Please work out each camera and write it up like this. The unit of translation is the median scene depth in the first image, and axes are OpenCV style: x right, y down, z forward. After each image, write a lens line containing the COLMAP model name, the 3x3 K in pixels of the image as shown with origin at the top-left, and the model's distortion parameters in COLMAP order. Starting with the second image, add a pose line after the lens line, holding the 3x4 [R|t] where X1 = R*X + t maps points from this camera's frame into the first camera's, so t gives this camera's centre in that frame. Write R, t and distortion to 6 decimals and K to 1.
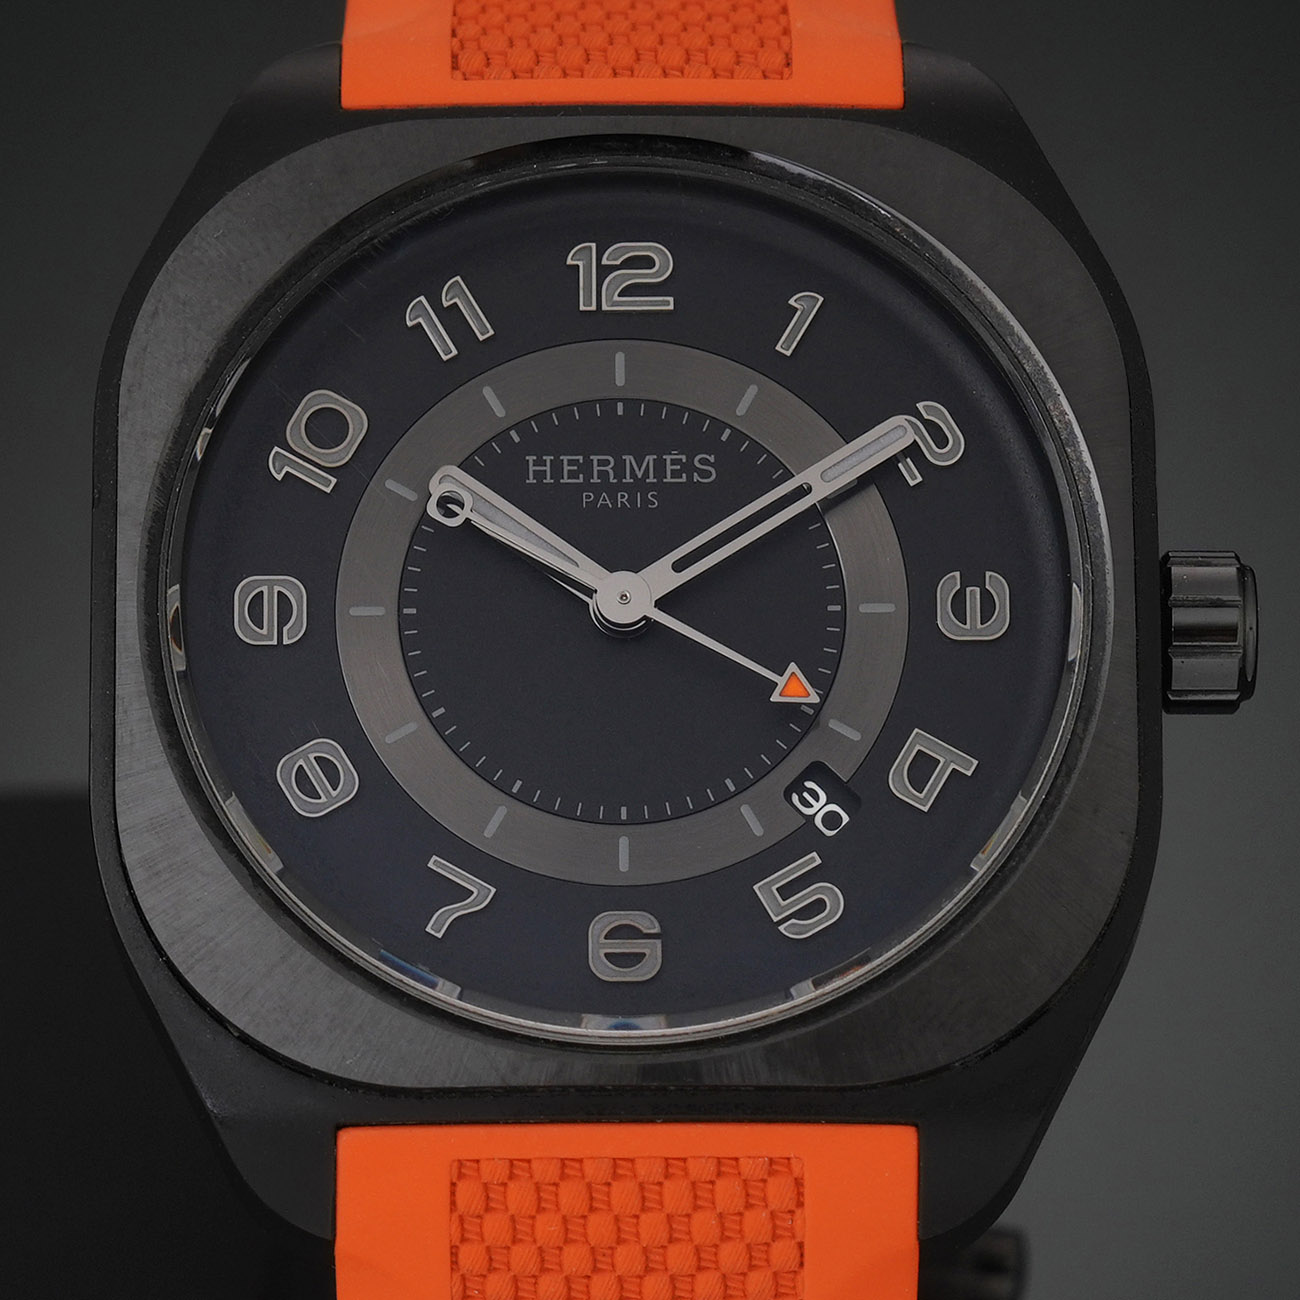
lens RADIAL K [[9615.4, 0, 613.2], [0, 9615.4, 698.9], [0, 0, 1]] dist [0.930522, 0.000000]
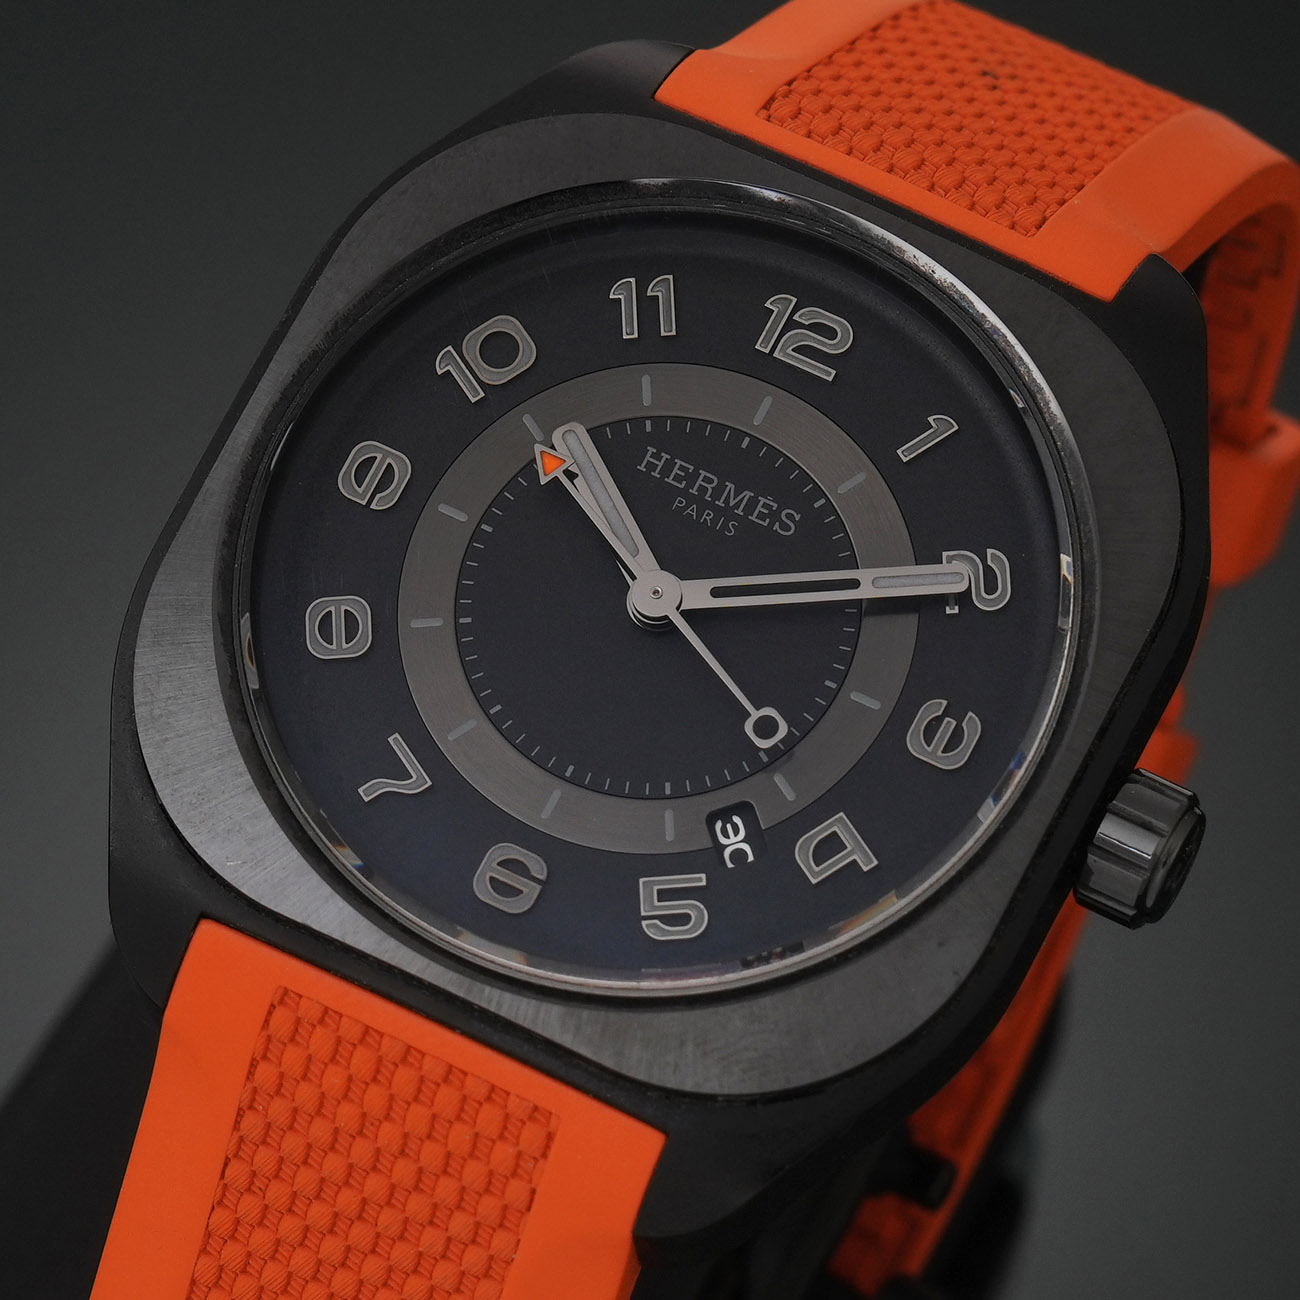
lens RADIAL K [[9615.4, 0, 653.9], [0, 9615.4, 645.4], [0, 0, 1]] dist [0.930522, 0.000000]
pose [[0.883201, 0.409928, -0.227849, 0.252950], [-0.417048, 0.908701, 0.018275, -0.025118], [0.214538, 0.078884, 0.973525, -0.066429]]
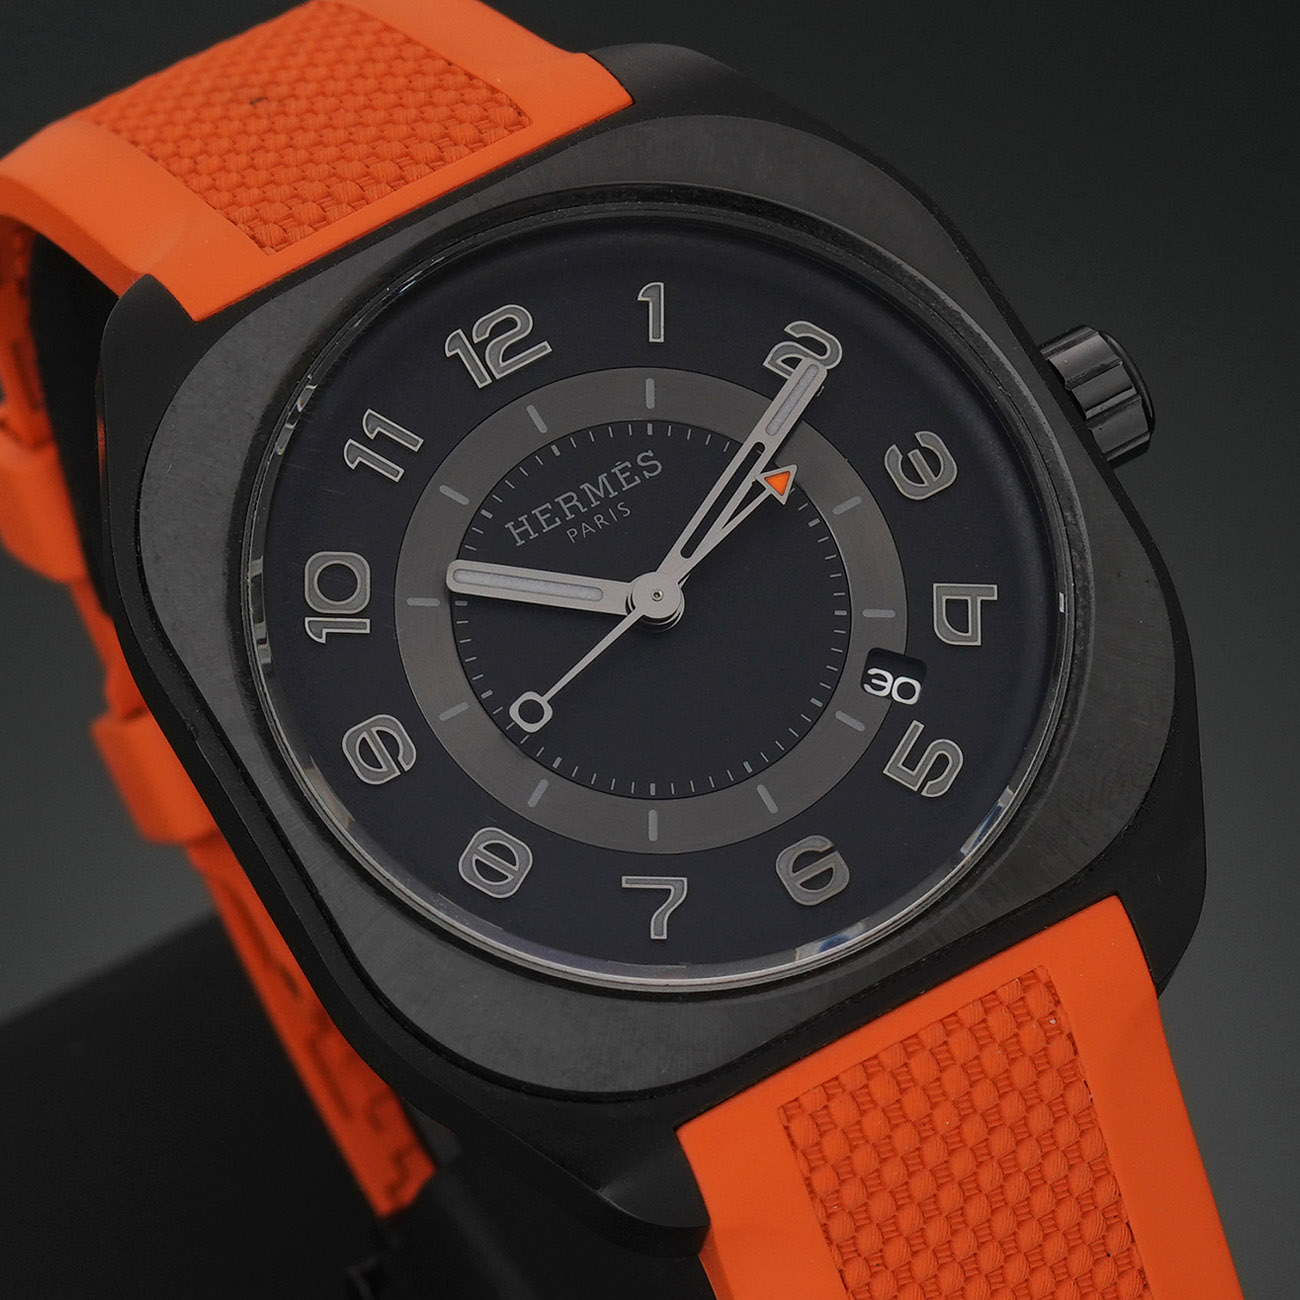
lens RADIAL K [[9615.4, 0, 653.5], [0, 9615.4, 653.7], [0, 0, 1]] dist [0.930522, 0.000000]
pose [[0.862211, -0.445523, 0.241043, -0.270535], [0.446450, 0.893182, 0.053929, -0.064723], [-0.239322, 0.061116, 0.969015, -0.078411]]
